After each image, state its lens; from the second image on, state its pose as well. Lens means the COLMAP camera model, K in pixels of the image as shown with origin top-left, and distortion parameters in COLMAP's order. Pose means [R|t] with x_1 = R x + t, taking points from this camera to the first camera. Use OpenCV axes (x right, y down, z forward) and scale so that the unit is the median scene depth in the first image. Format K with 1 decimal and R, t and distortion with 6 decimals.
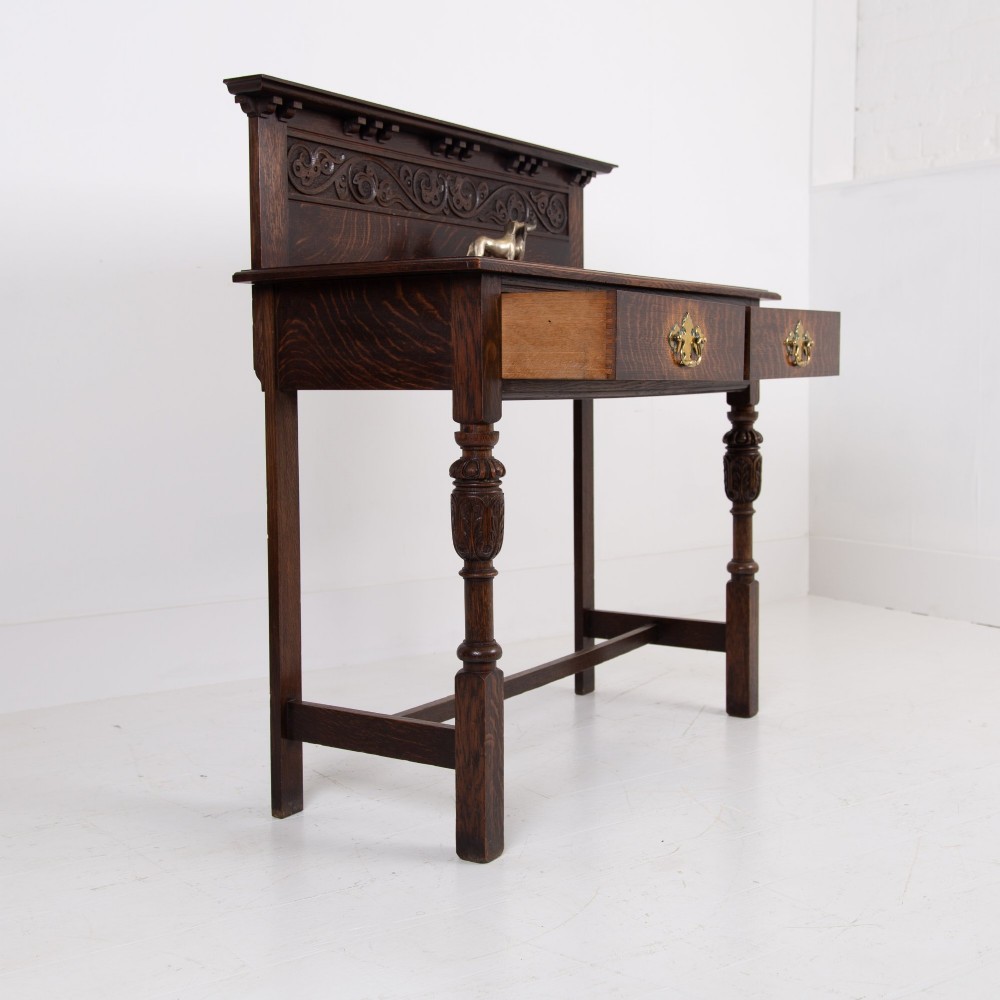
lens RADIAL K [[1391.1, 0, 502.1], [0, 1391.1, 483.0], [0, 0, 1]] dist [0.037480, 0.000000]
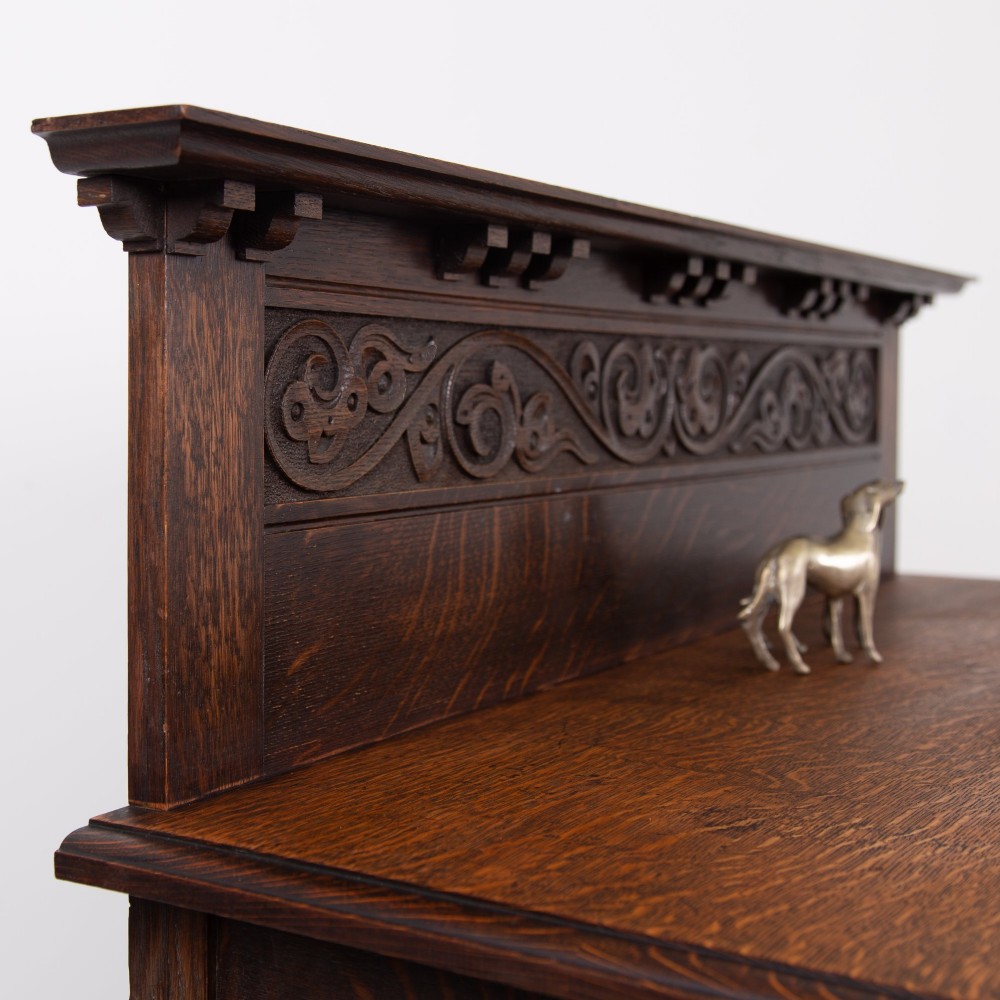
lens RADIAL K [[1596.3, 0, 412.0], [0, 1596.3, 489.3], [0, 0, 1]] dist [0.008390, 0.000000]
pose [[0.999698, 0.013073, -0.020793, -0.110761], [-0.013434, 0.999760, -0.017286, -0.195847], [0.020562, 0.017561, 0.999634, 0.640793]]
